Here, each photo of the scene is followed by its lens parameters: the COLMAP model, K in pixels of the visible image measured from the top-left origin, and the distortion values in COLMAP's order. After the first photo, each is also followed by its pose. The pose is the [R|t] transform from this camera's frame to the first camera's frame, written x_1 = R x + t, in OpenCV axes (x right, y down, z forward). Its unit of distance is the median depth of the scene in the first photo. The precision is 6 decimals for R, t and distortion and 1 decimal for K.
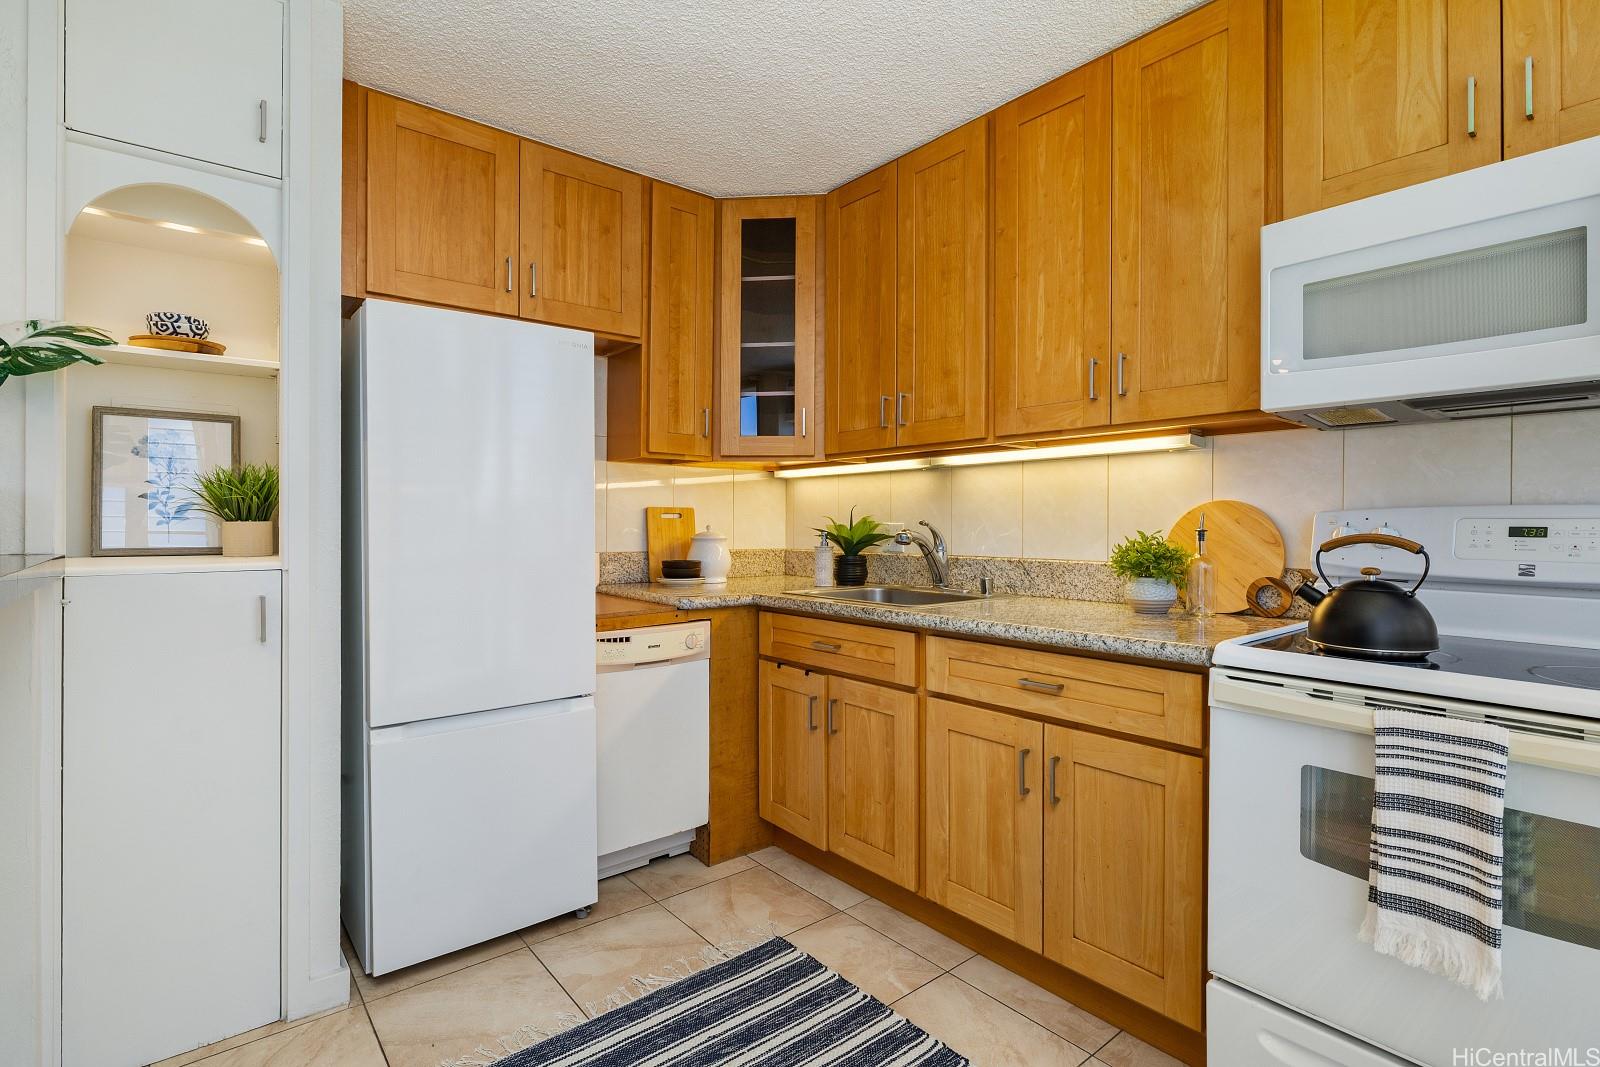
lens RADIAL K [[756.8, 0, 814.3], [0, 756.8, 526.1], [0, 0, 1]] dist [-0.012255, 0.002719]
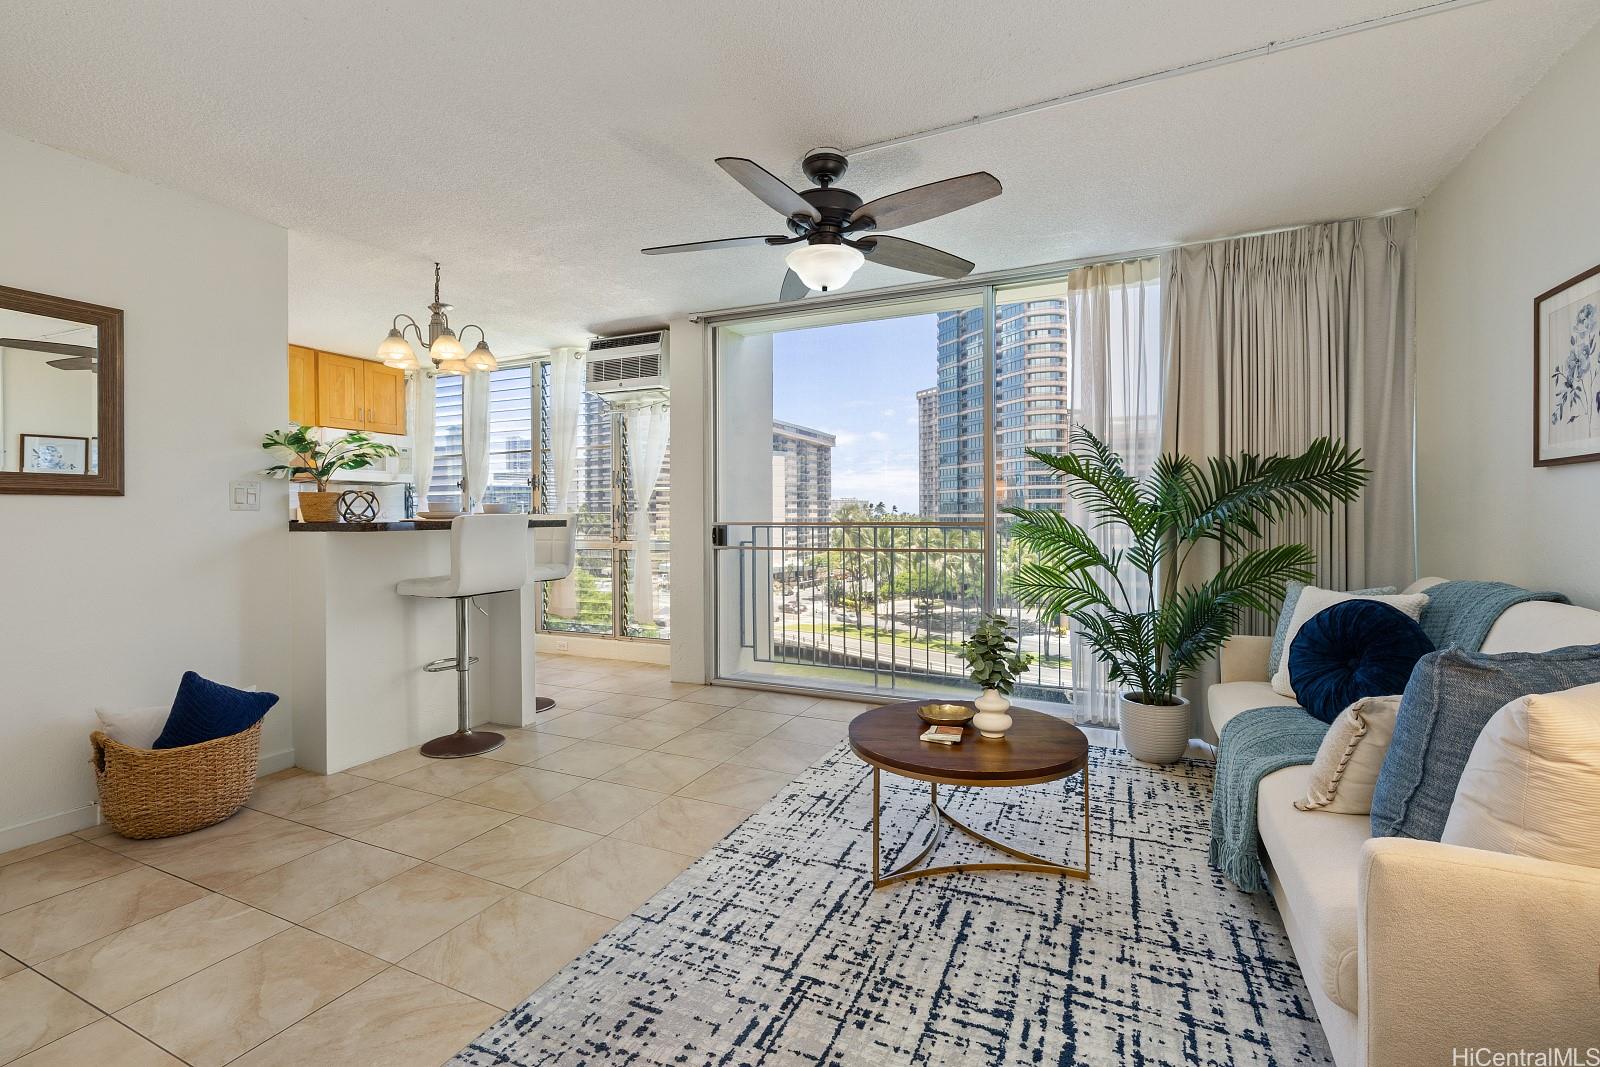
lens RADIAL K [[711.9, 0, 790.4], [0, 711.9, 519.1], [0, 0, 1]] dist [-0.006764, 0.002180]
pose [[-0.425658, -0.004808, 0.904871, -2.648426], [0.005950, 0.999949, 0.008112, 0.013857], [-0.904864, 0.008837, -0.425608, 0.351827]]
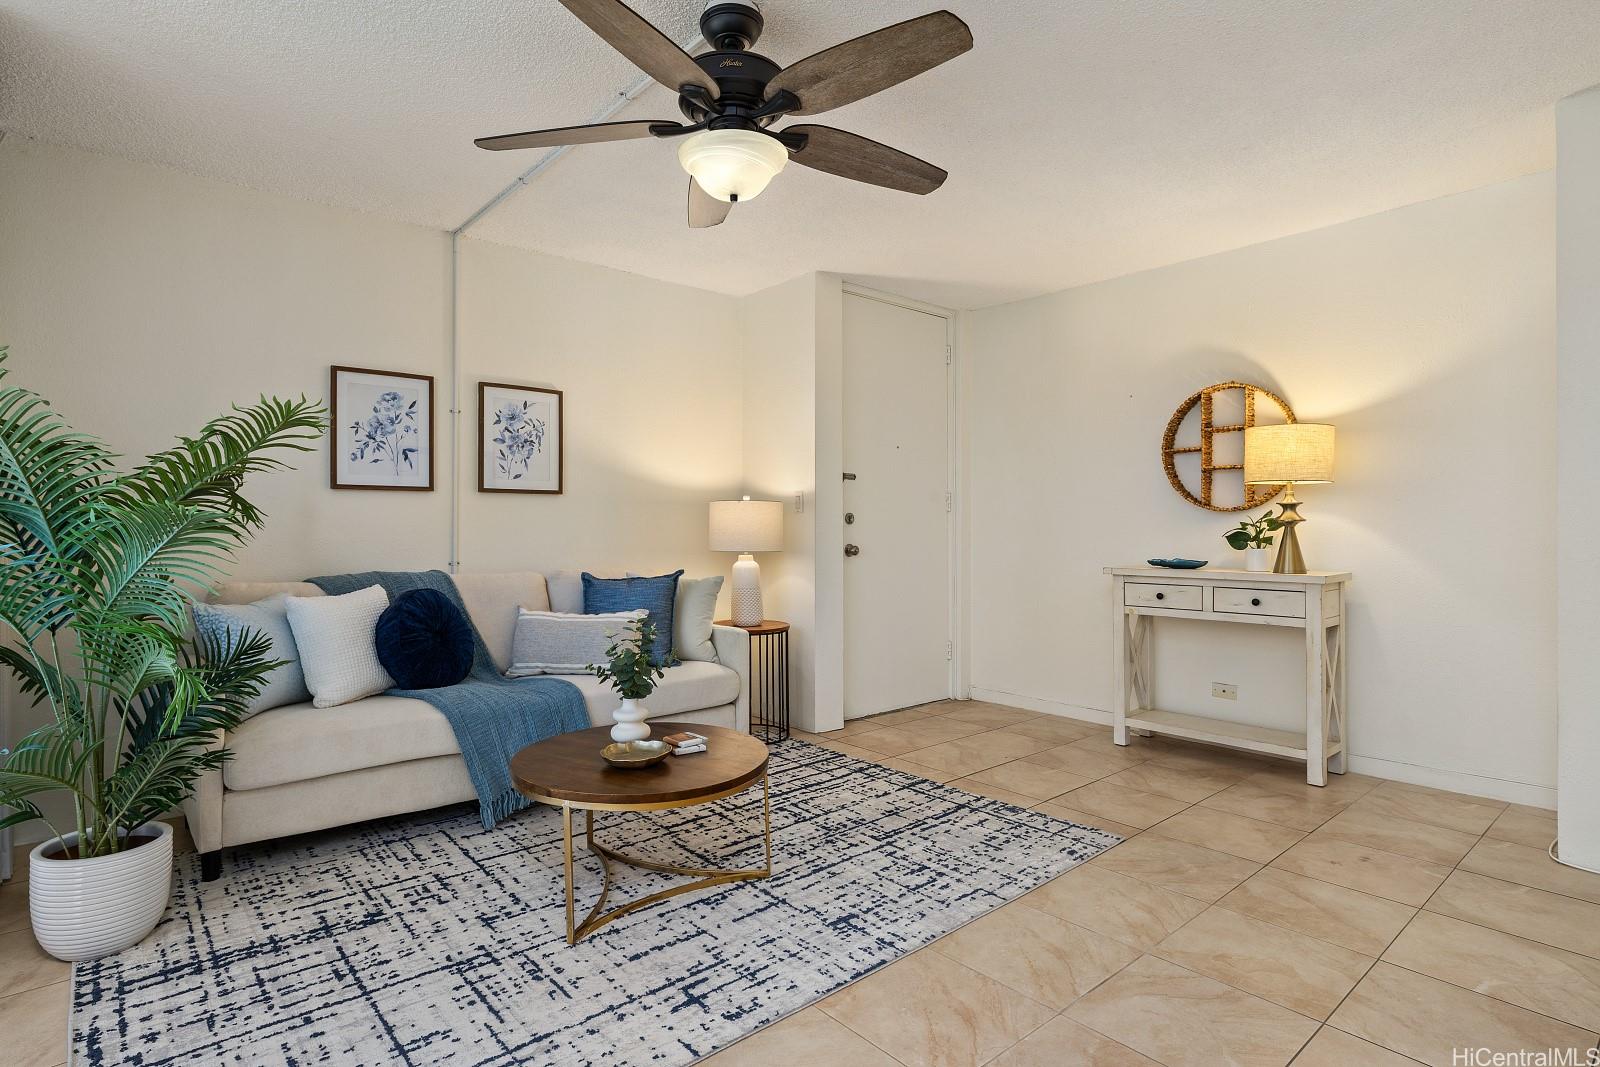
lens RADIAL K [[827.4, 0, 785.1], [0, 827.4, 516.3], [0, 0, 1]] dist [-0.001208, 0.000020]
pose [[0.009280, -0.012942, -0.999873, -0.517567], [-0.000745, 0.999916, -0.012950, 0.029042], [0.999957, 0.000865, 0.009270, -0.181565]]
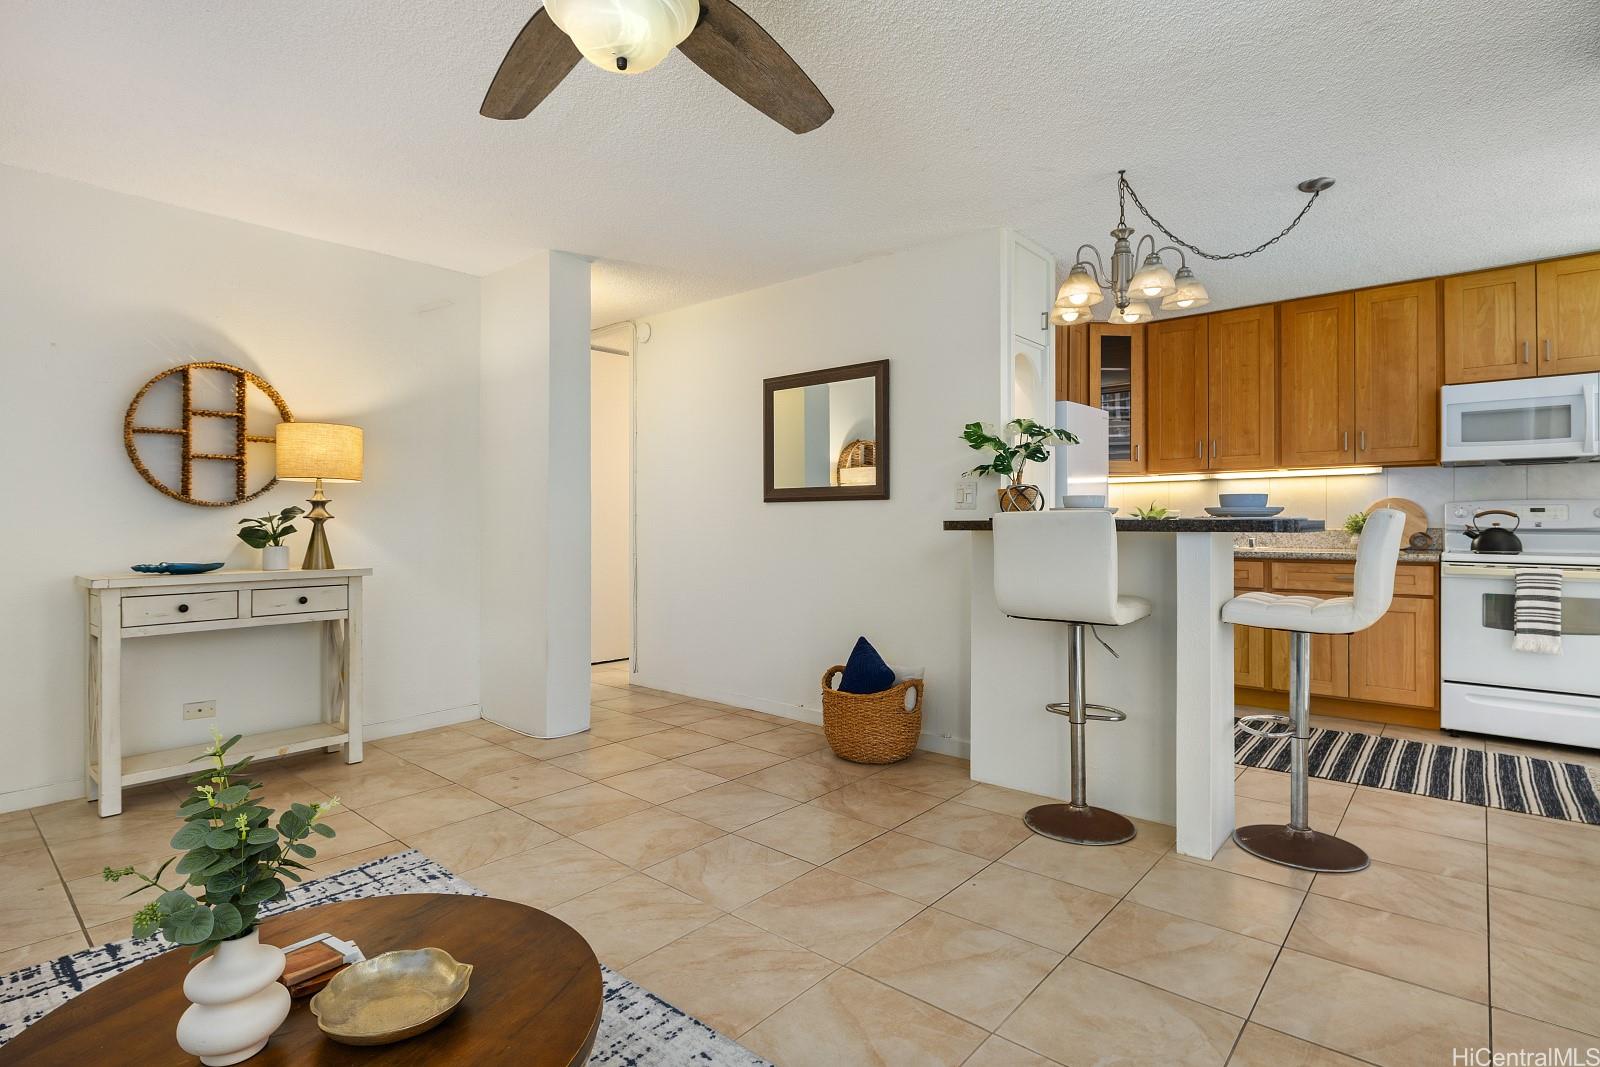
lens RADIAL K [[797.6, 0, 793.7], [0, 797.6, 521.2], [0, 0, 1]] dist [-0.009565, 0.000931]
pose [[0.986716, -0.003765, 0.162409, -1.511408], [0.004231, 0.999988, -0.002521, 0.031242], [-0.162397, 0.003174, 0.986720, -0.953950]]
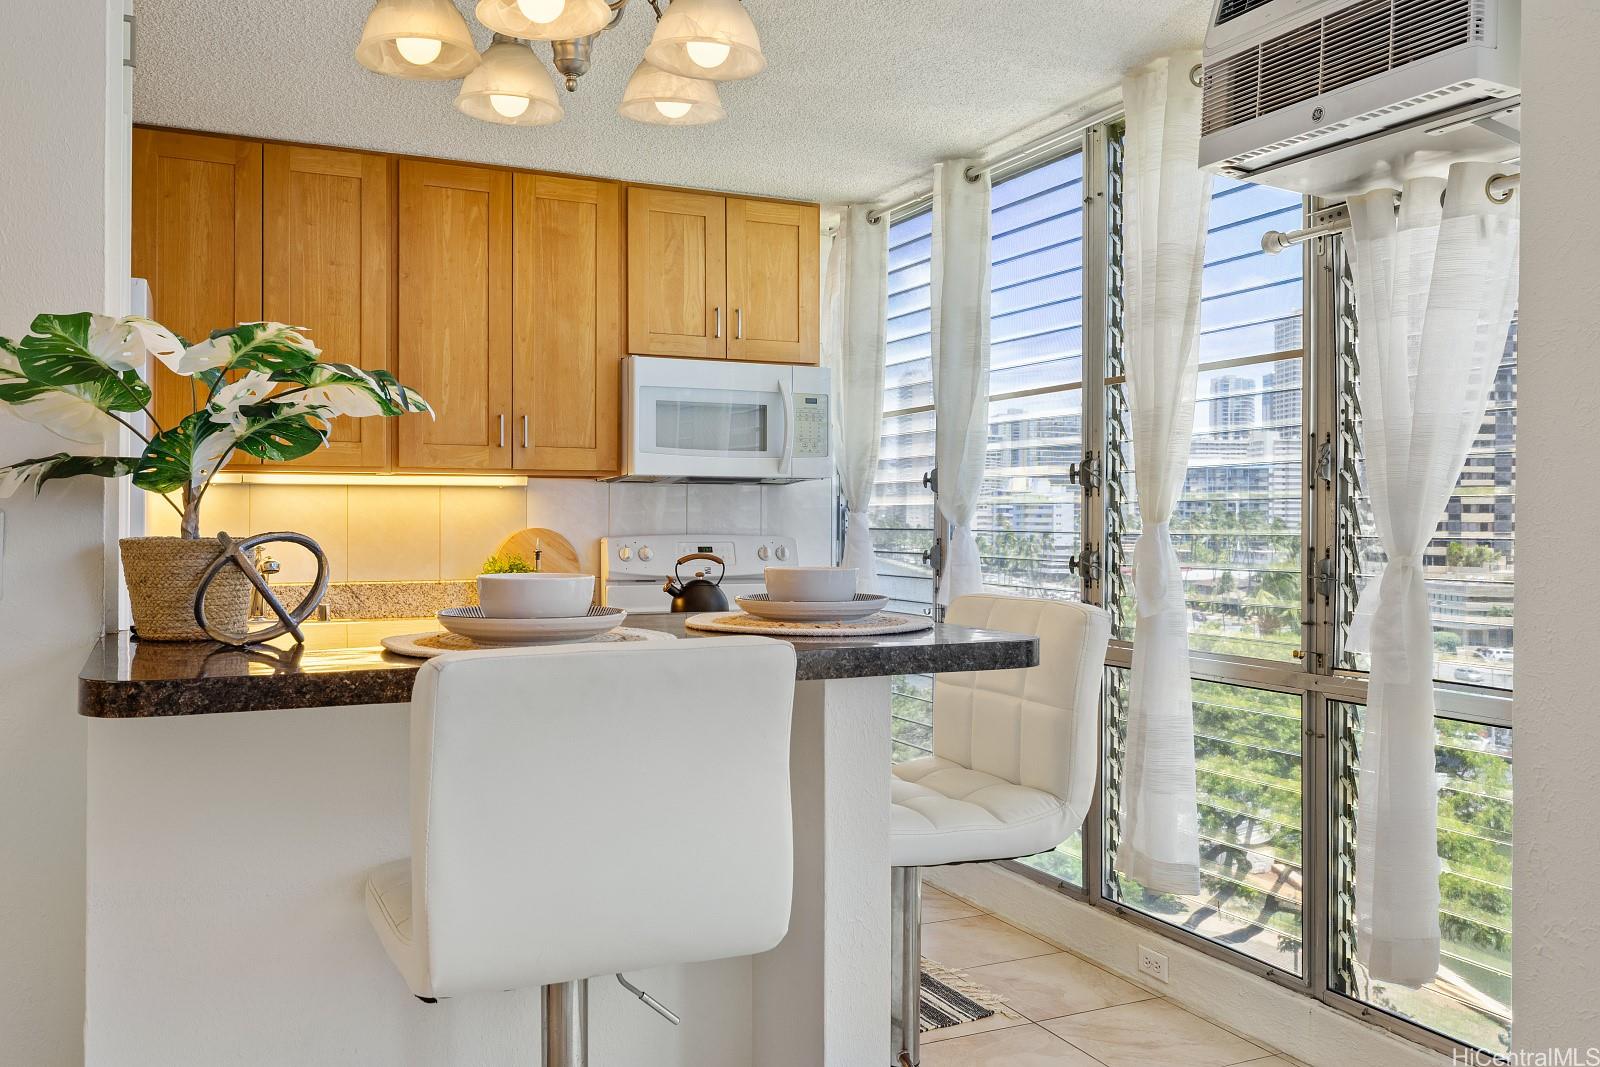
lens RADIAL K [[1307.2, 0, 785.8], [0, 1307.2, 524.1], [0, 0, 1]] dist [-0.007848, 0.007051]
pose [[0.243634, -0.005510, 0.969851, -1.533965], [0.000431, 0.999984, 0.005573, -0.053213], [-0.969867, -0.000940, 0.243633, 0.030803]]
